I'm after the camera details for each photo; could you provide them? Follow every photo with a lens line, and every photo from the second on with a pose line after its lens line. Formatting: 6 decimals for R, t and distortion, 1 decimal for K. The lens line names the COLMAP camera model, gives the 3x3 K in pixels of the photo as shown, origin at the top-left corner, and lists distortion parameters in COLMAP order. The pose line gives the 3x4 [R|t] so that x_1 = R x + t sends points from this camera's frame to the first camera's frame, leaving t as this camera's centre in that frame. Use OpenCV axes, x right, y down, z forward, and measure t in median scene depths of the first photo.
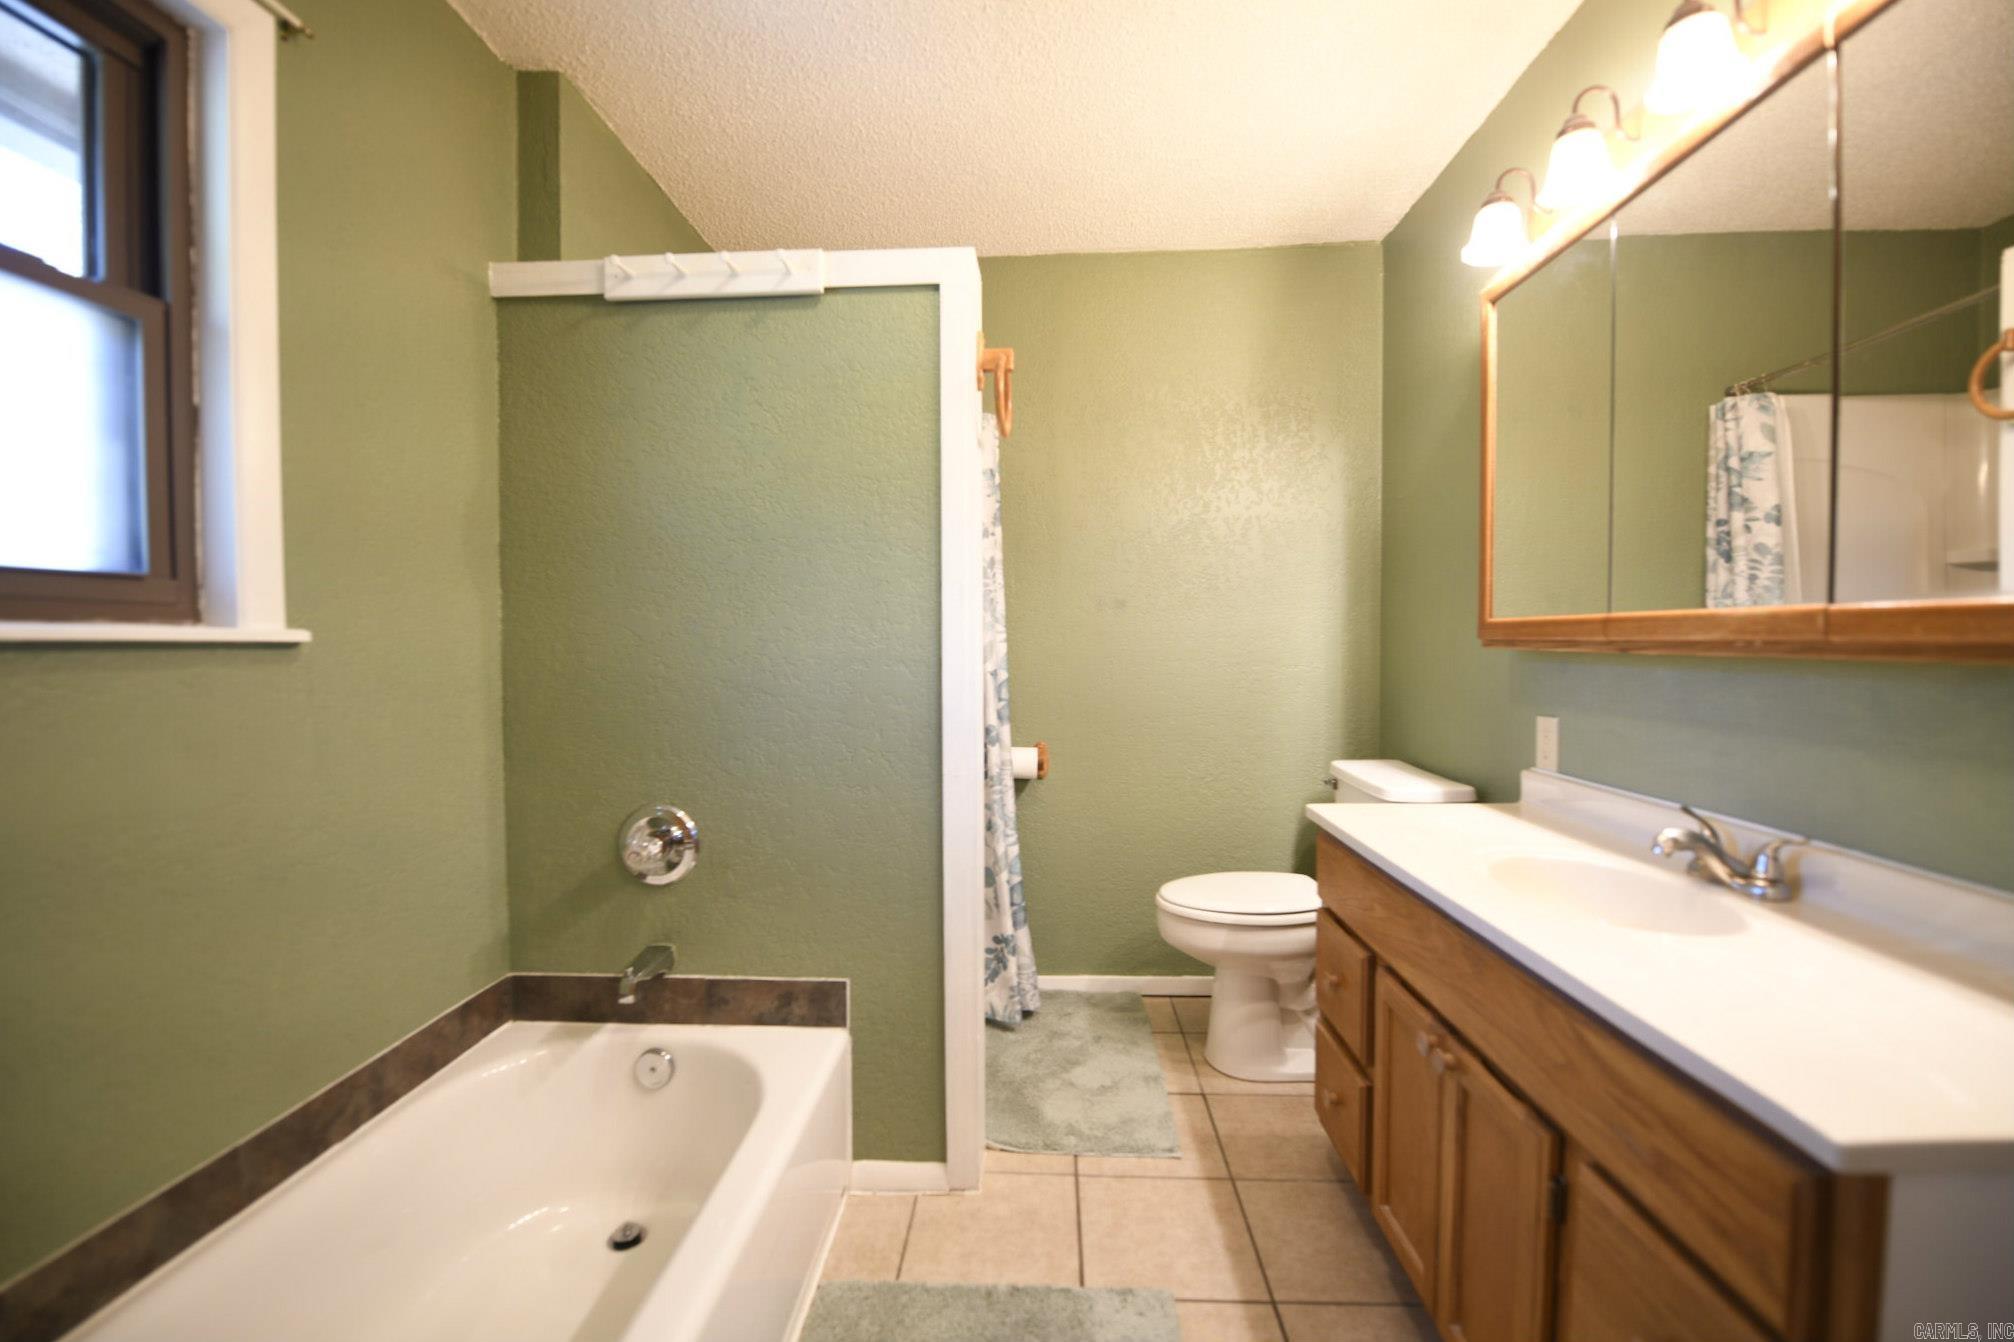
lens RADIAL K [[822.3, 0, 1013.2], [0, 822.3, 673.7], [0, 0, 1]] dist [-0.011488, -0.003038]
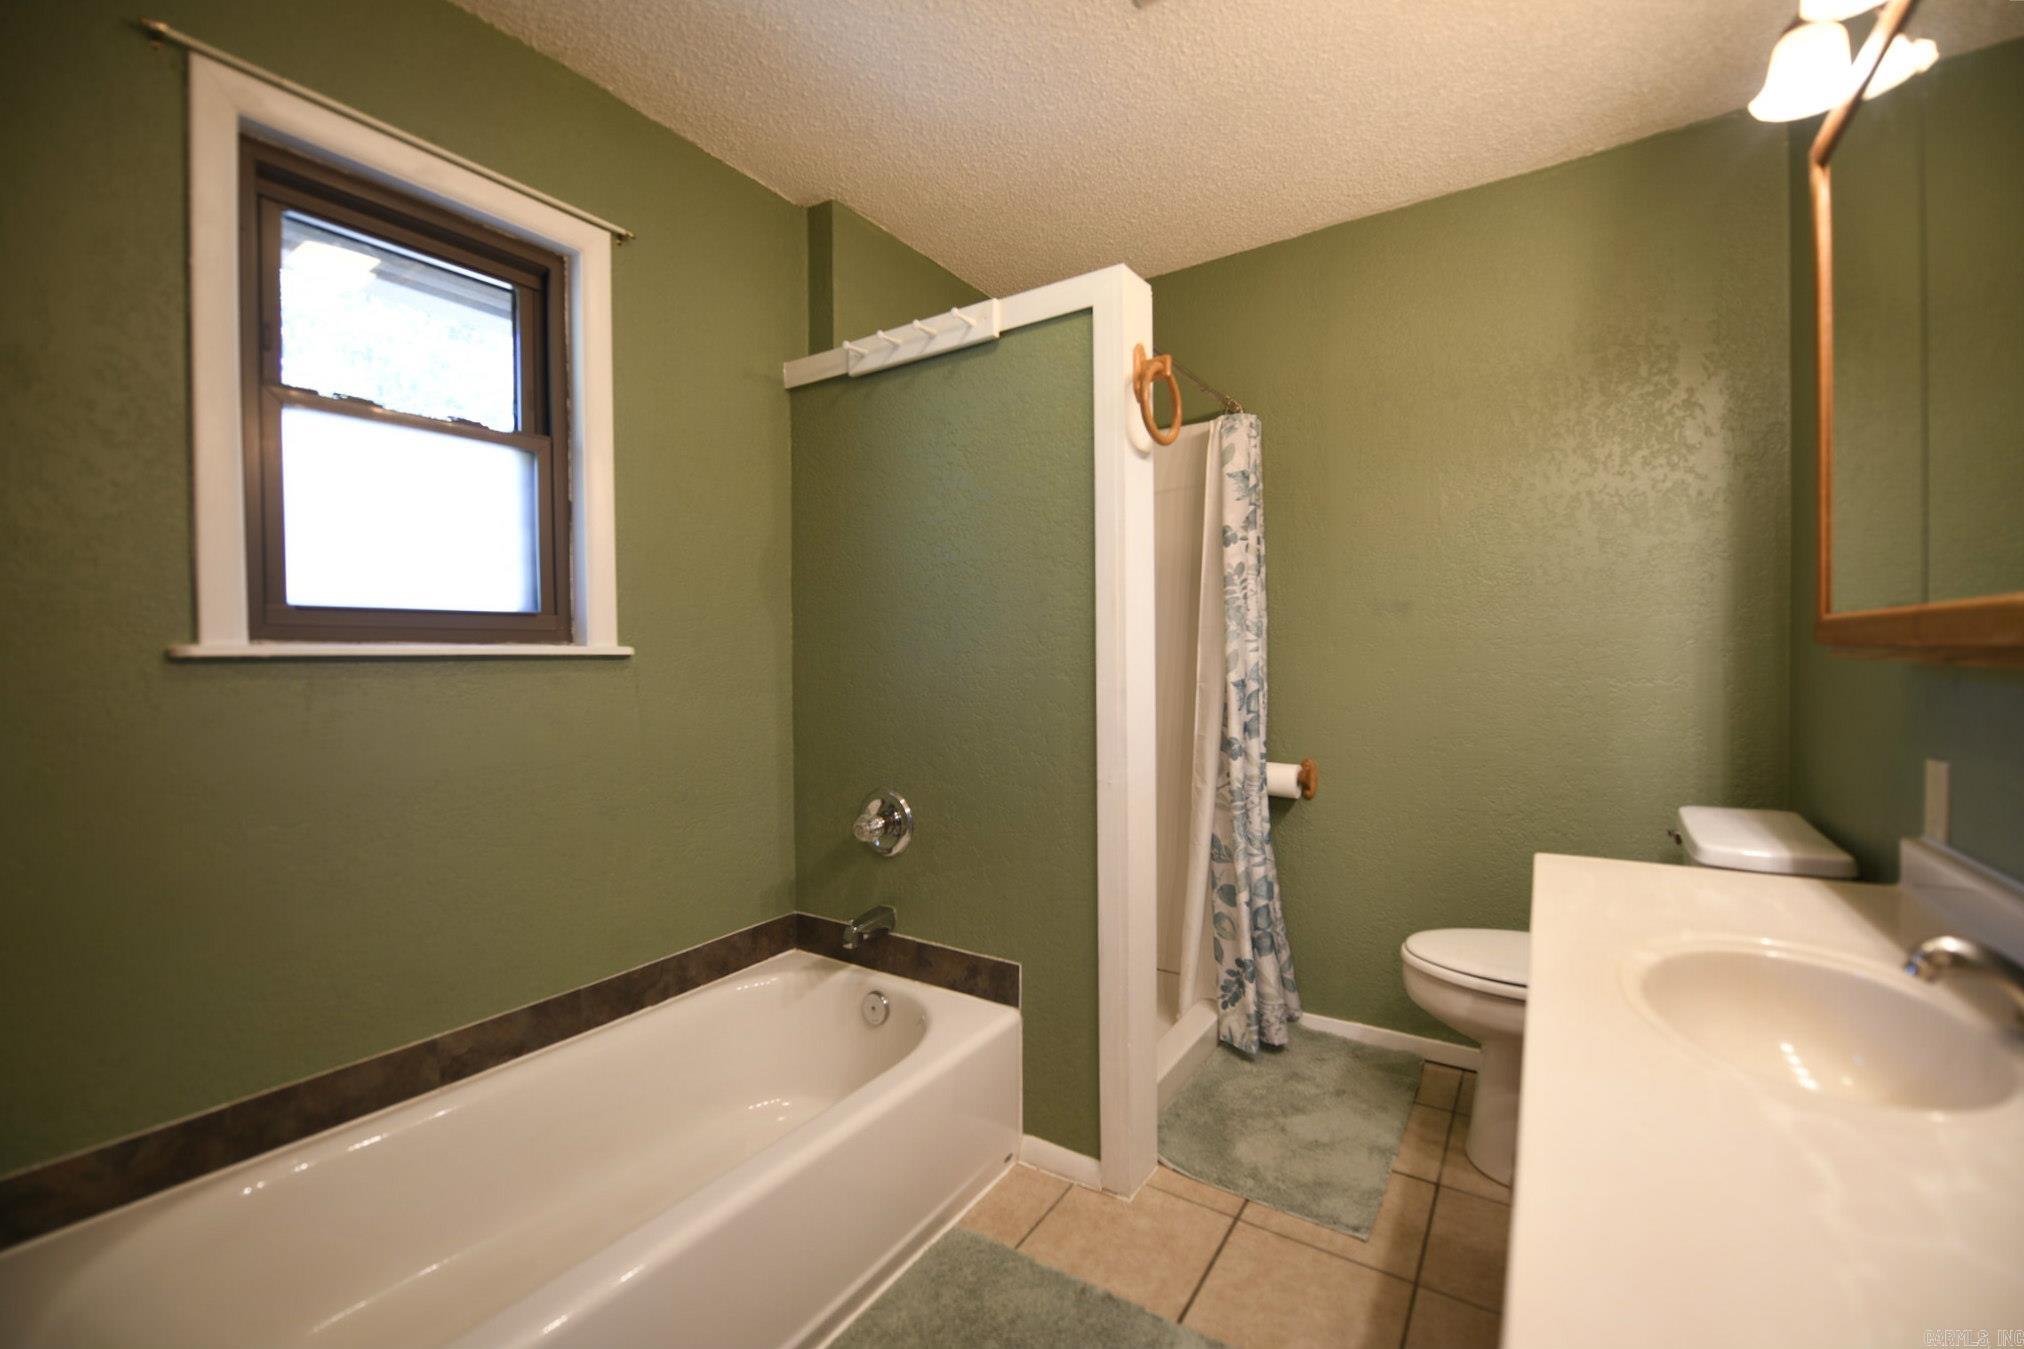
lens RADIAL K [[826.4, 0, 1018.2], [0, 826.4, 677.3], [0, 0, 1]] dist [-0.011488, -0.003038]
pose [[0.861806, 0.010324, -0.507133, 0.342991], [-0.013418, 0.999907, -0.002446, -0.003405], [0.507061, 0.008913, 0.861864, 0.056006]]
